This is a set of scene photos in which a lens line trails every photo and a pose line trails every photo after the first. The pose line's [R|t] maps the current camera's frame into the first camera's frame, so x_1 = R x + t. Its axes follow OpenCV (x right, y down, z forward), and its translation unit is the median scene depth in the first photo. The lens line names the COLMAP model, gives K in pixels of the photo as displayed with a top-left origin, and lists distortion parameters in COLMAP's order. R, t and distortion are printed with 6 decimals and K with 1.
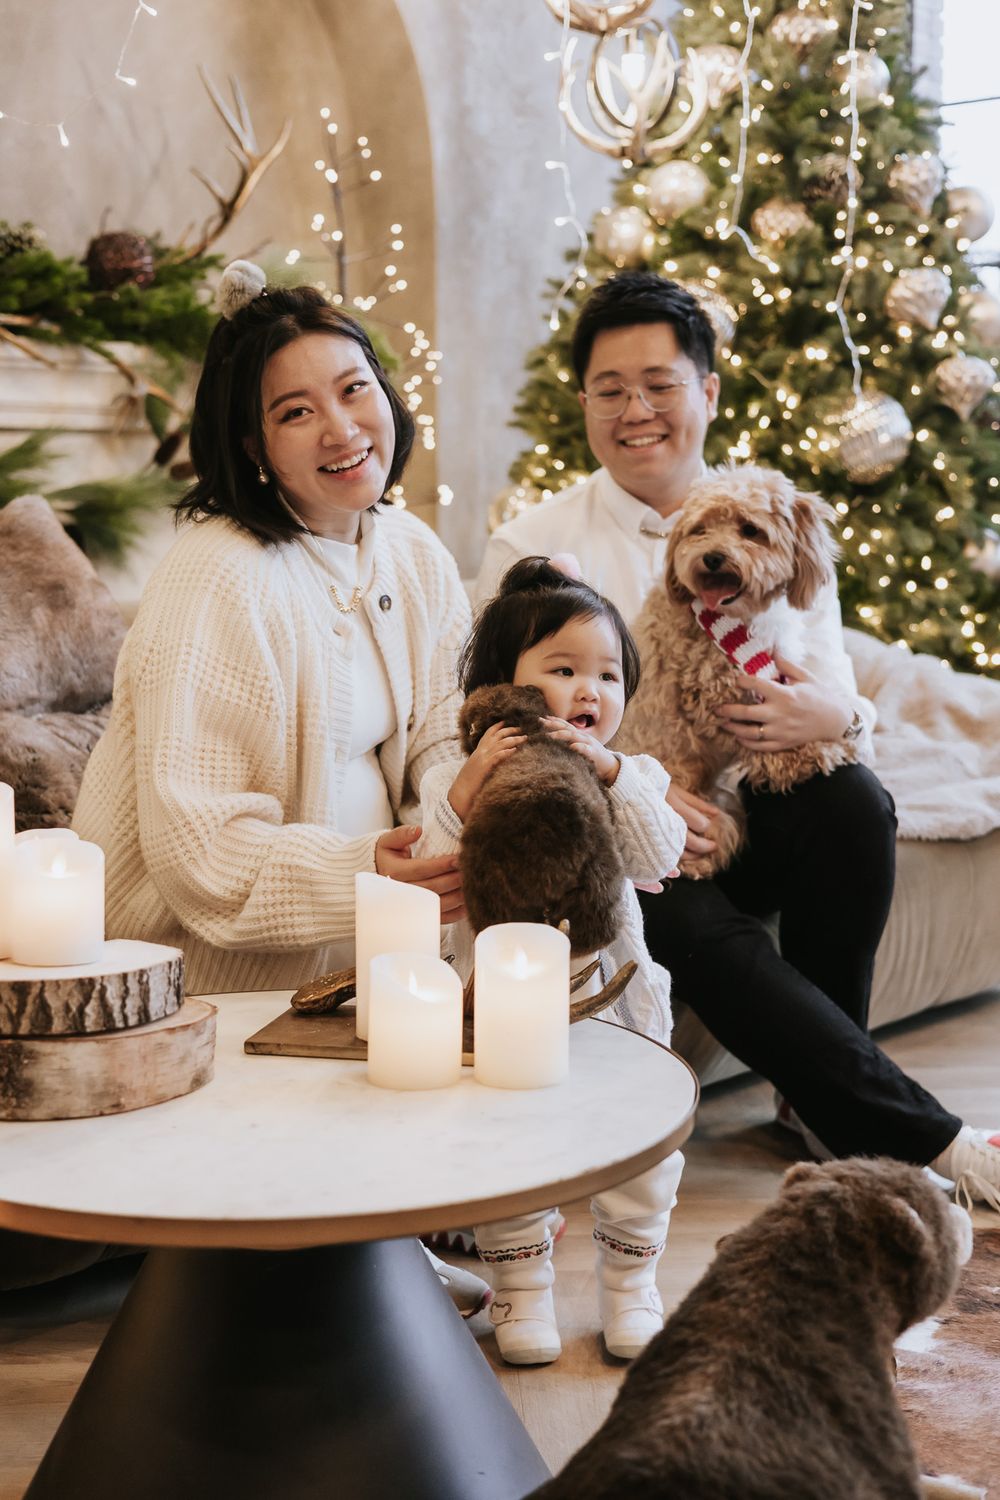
lens RADIAL K [[2106.9, 0, 471.0], [0, 2106.9, 755.2], [0, 0, 1]] dist [-0.007432, 0.049439]
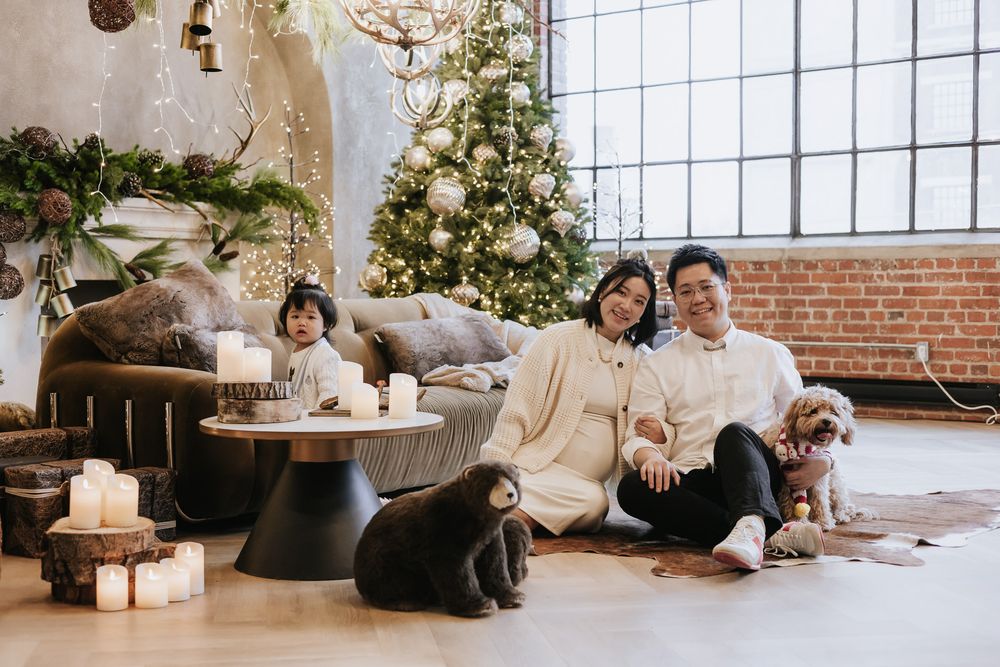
lens RADIAL K [[1404.6, 0, 440.0], [0, 1404.6, 333.7], [0, 0, 1]] dist [-0.007432, 0.049439]
pose [[0.995867, -0.000224, 0.090827, -0.044606], [0.009225, 0.995076, -0.098684, 0.101328], [-0.090358, 0.099114, 0.990965, -0.529096]]
